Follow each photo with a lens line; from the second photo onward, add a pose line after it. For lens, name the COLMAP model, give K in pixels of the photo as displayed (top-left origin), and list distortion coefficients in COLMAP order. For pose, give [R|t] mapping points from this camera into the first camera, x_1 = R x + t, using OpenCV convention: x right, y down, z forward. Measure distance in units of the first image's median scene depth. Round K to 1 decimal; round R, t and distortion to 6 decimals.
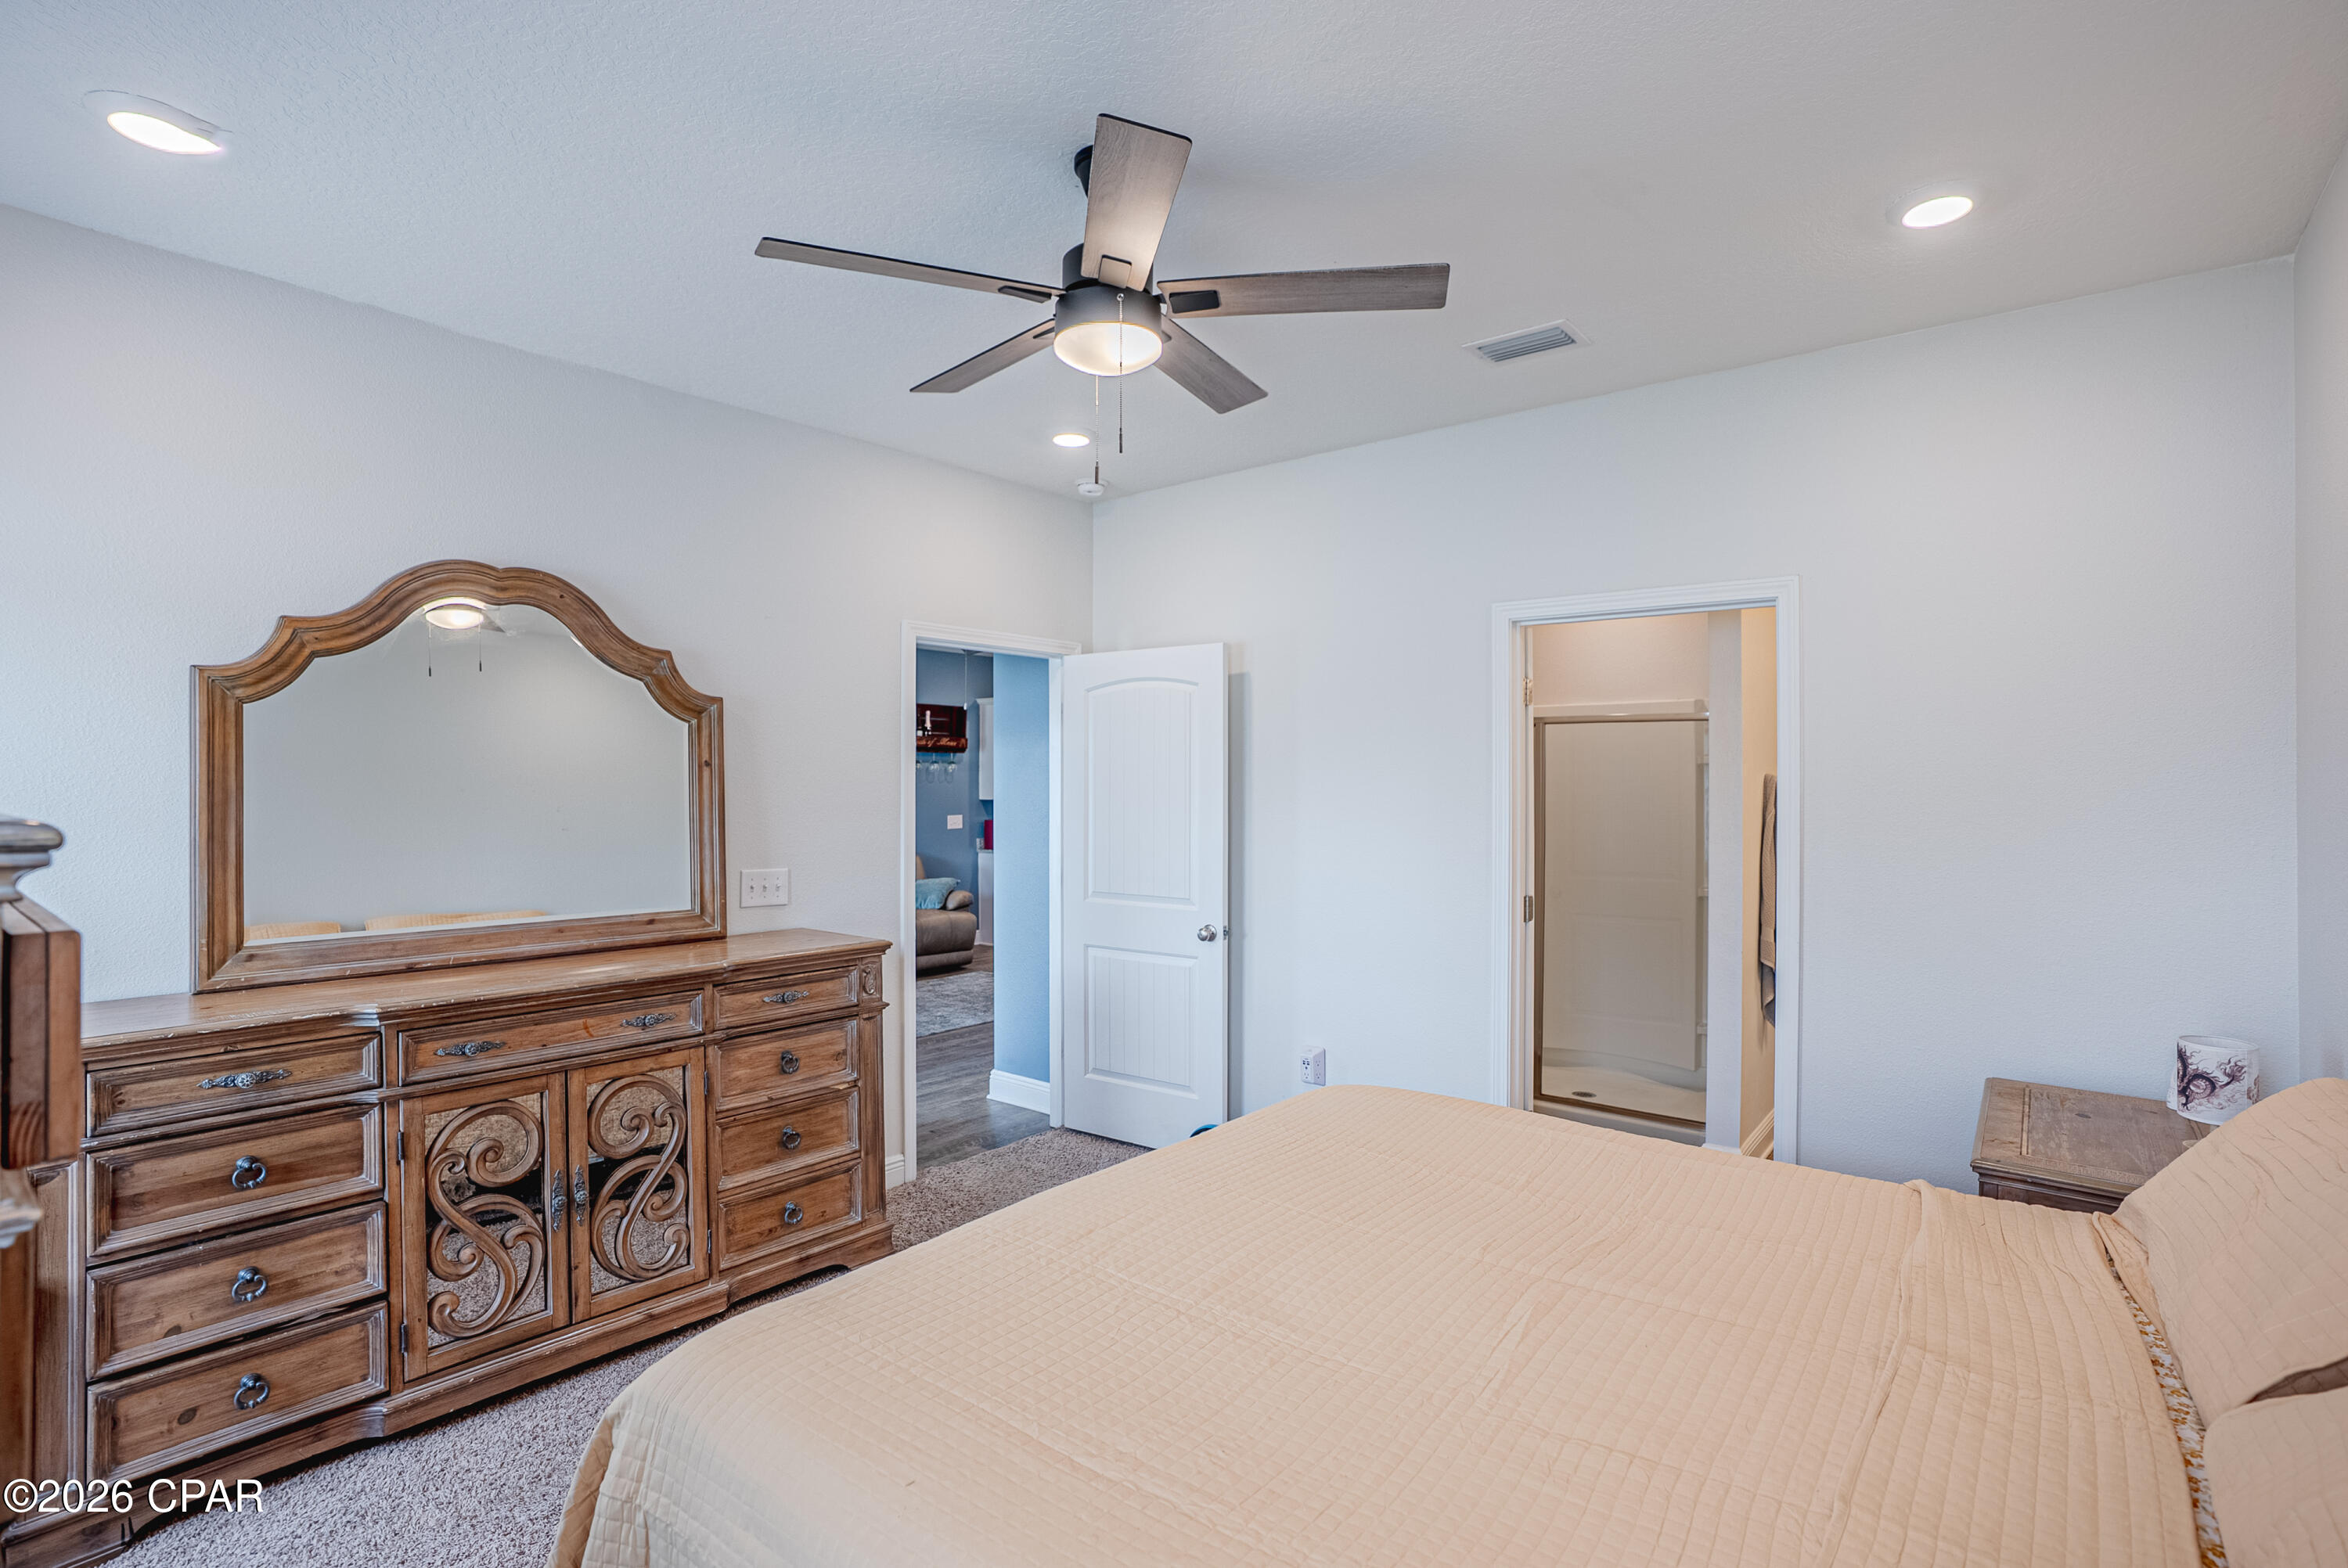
lens RADIAL K [[1097.4, 0, 1182.2], [0, 1097.4, 782.6], [0, 0, 1]] dist [-0.071771, 0.029439]
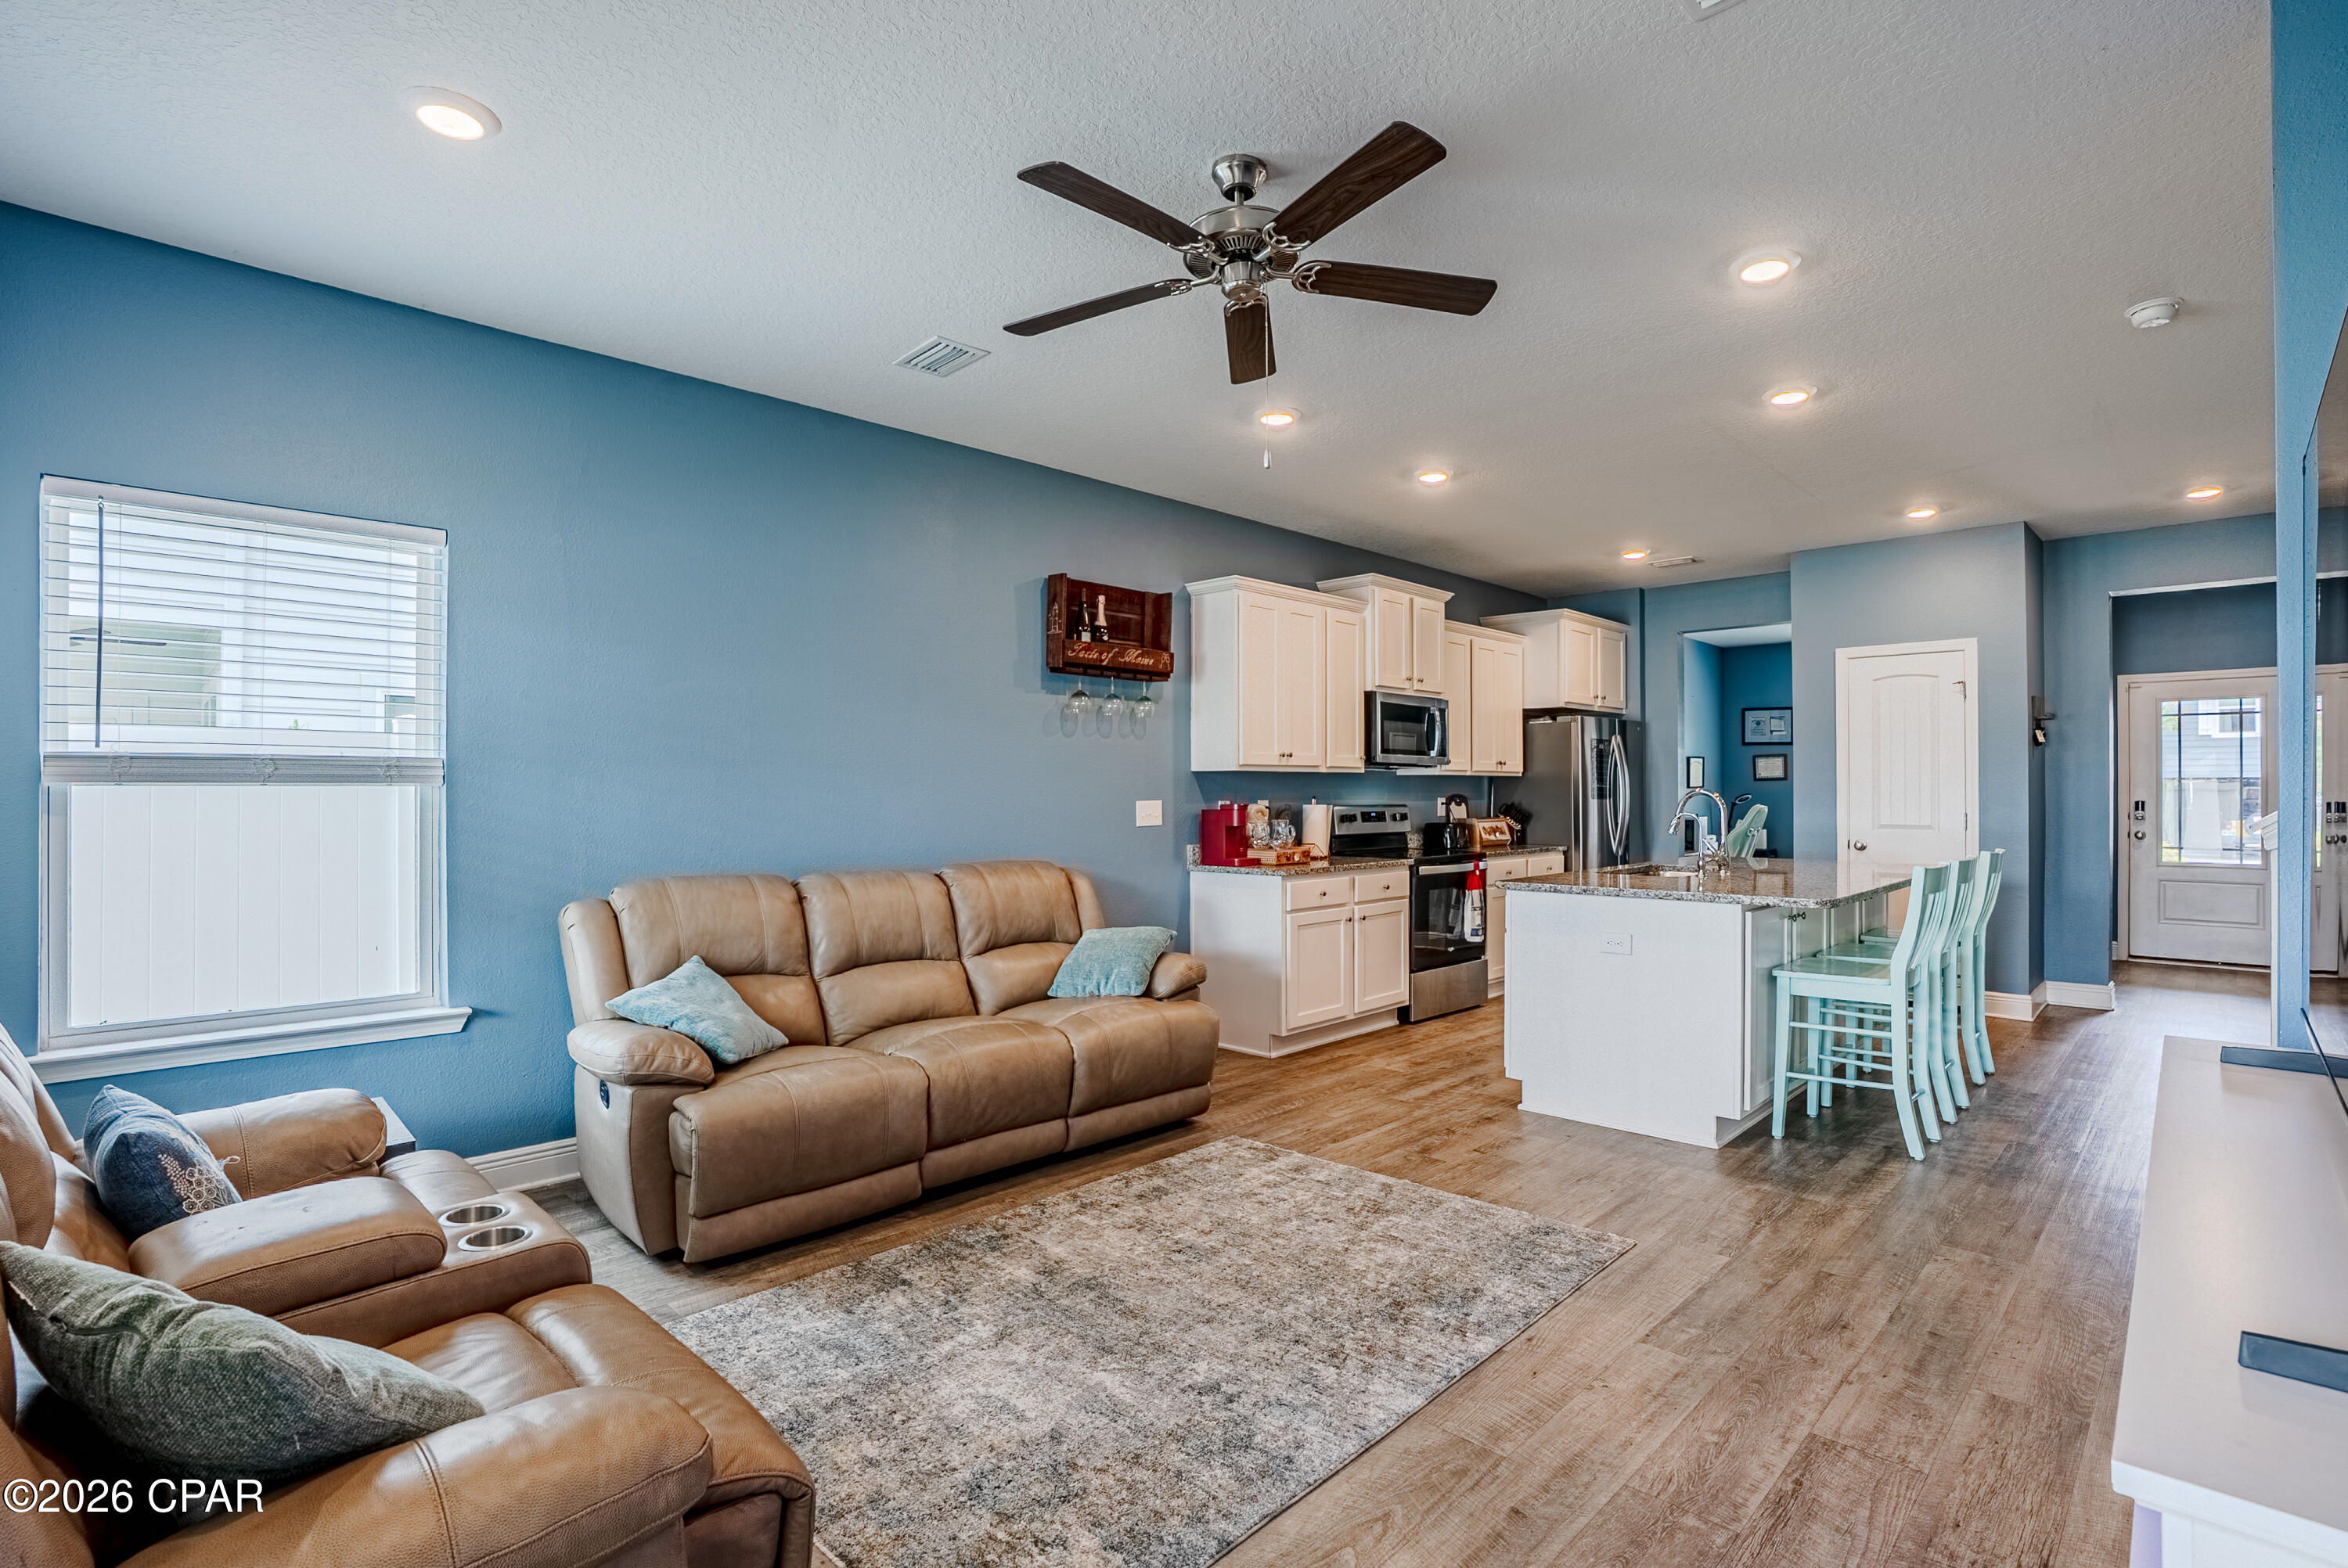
lens RADIAL K [[1119.8, 0, 1215.5], [0, 1119.8, 788.7], [0, 0, 1]] dist [-0.070840, 0.031157]
pose [[0.997242, -0.002720, -0.074163, -0.137735], [0.002865, 0.999994, 0.001852, 0.023645], [0.074157, -0.002059, 0.997244, 0.471653]]
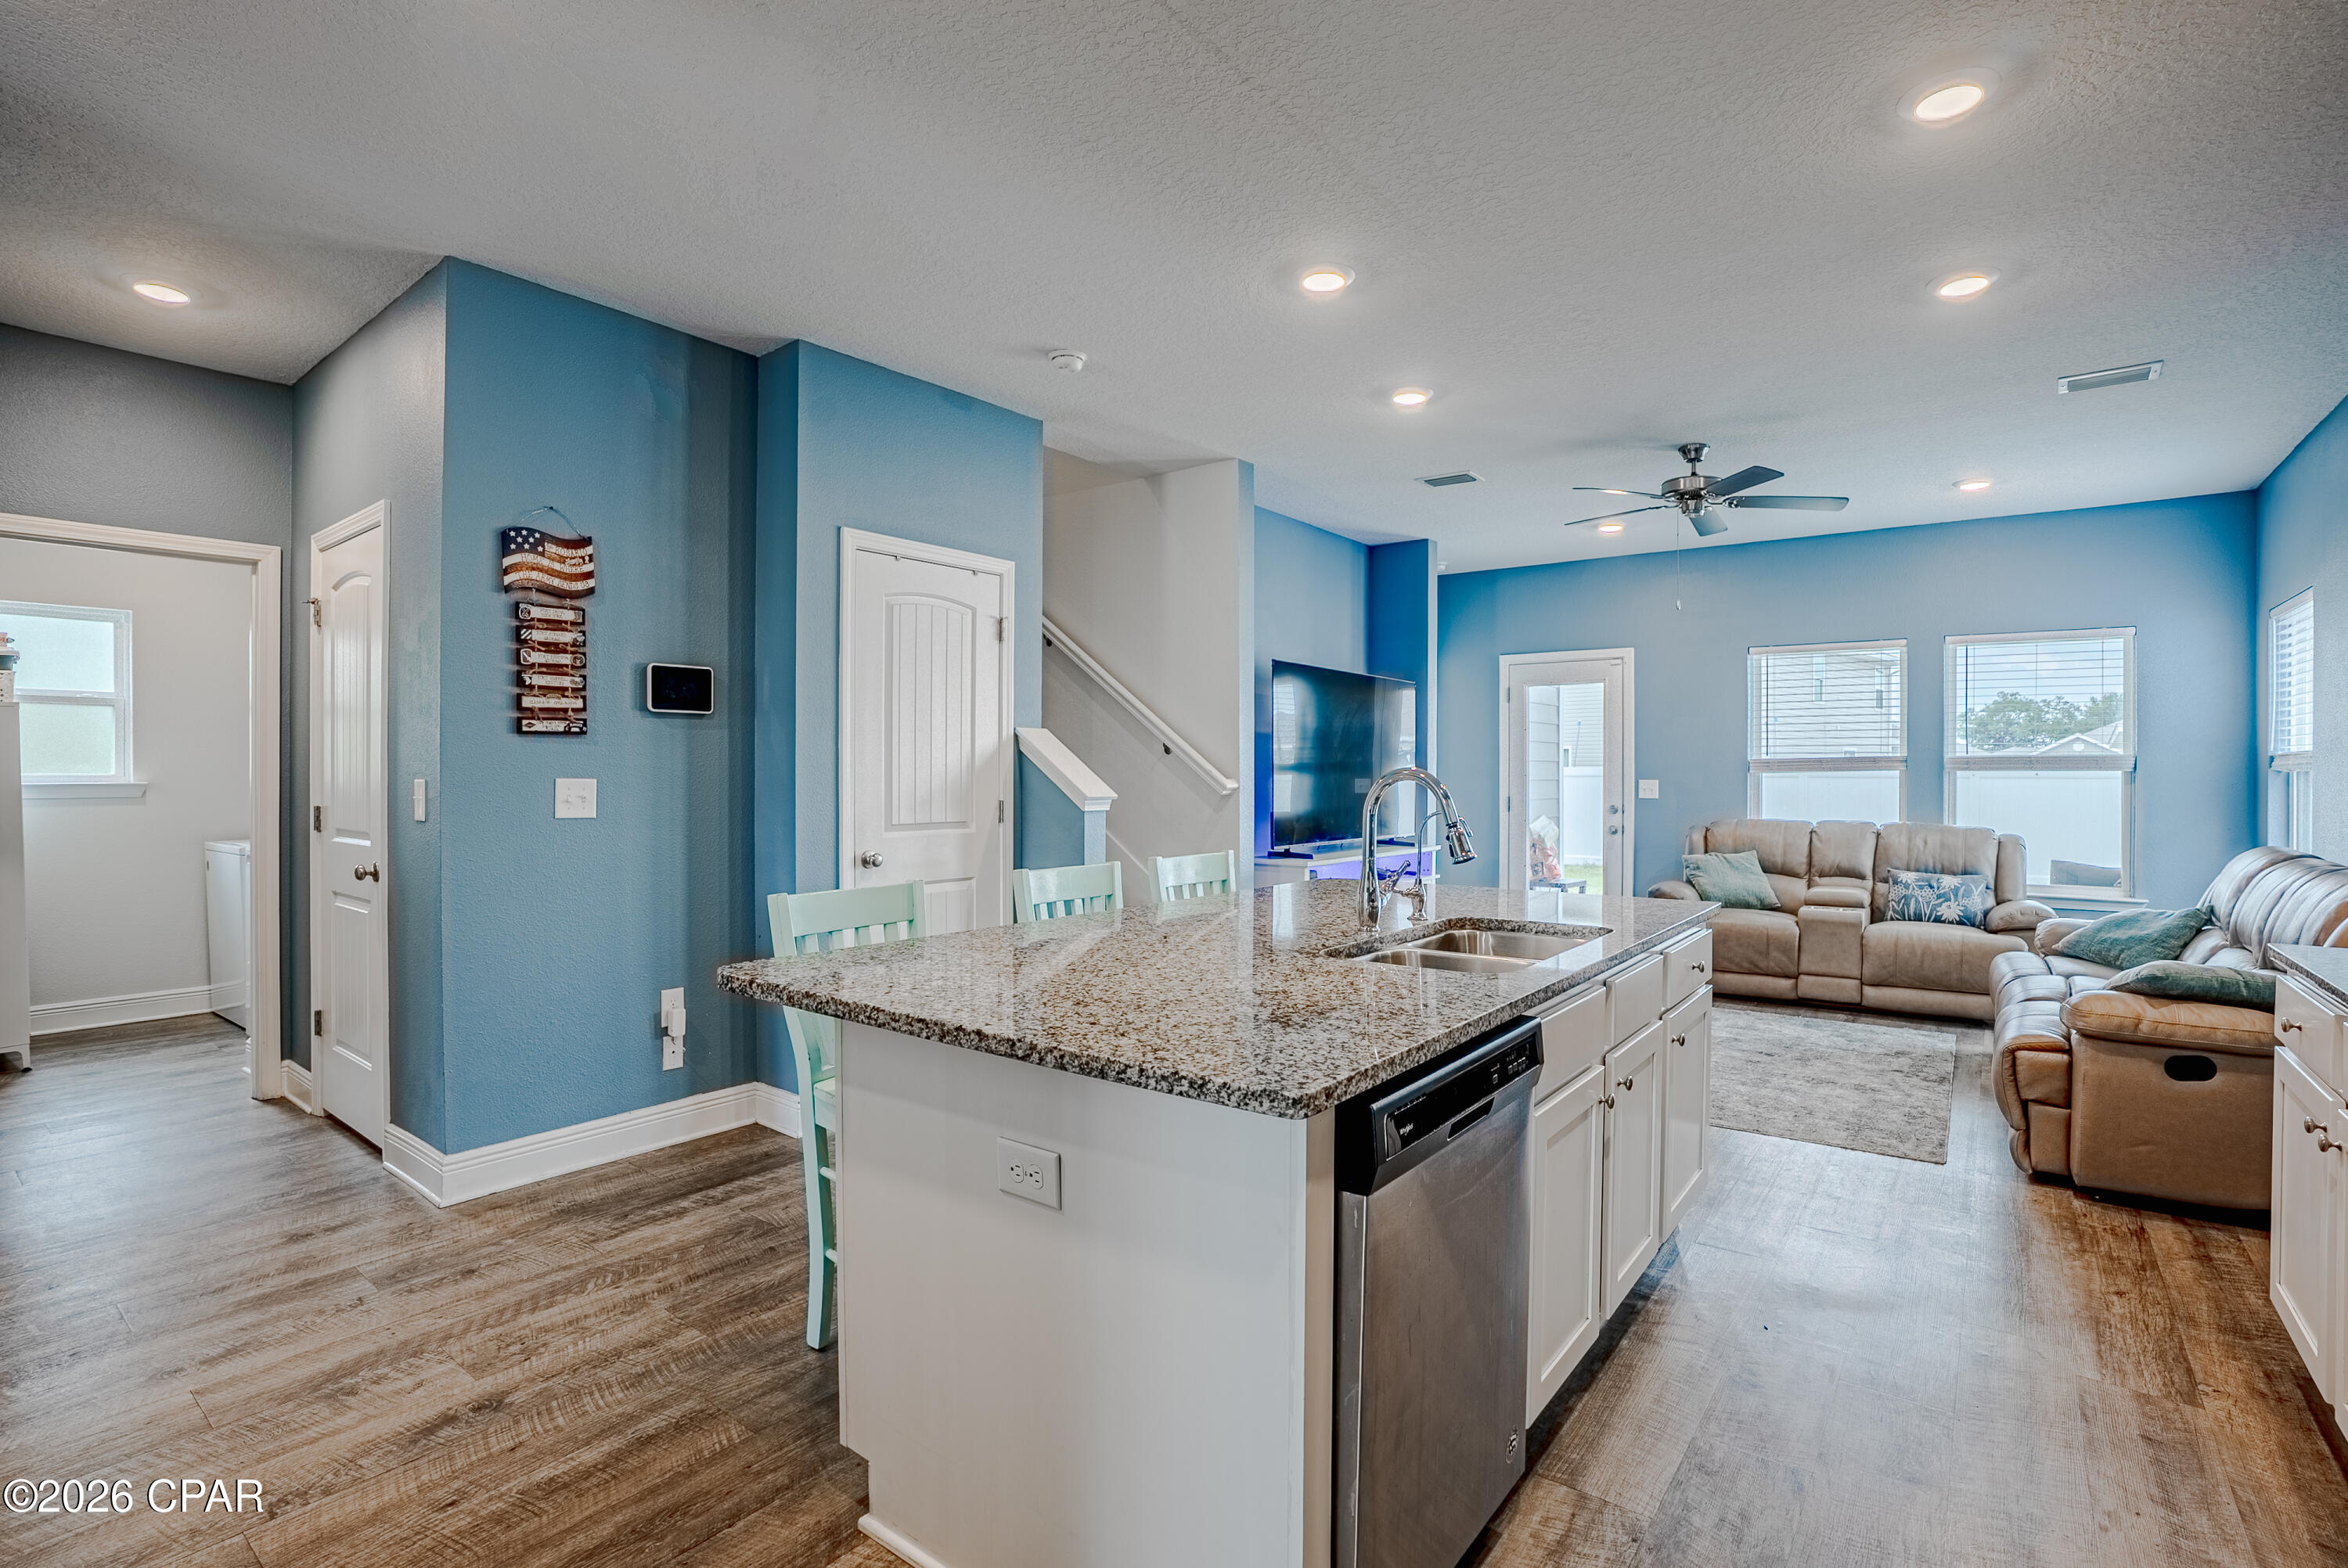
lens RADIAL K [[1098.1, 0, 1189.0], [0, 1098.1, 776.1], [0, 0, 1]] dist [-0.071331, 0.028967]
pose [[-0.999126, -0.004333, -0.041570, 0.098158], [-0.004270, 0.999990, -0.001615, 0.028054], [0.041577, -0.001436, -0.999134, 1.213379]]
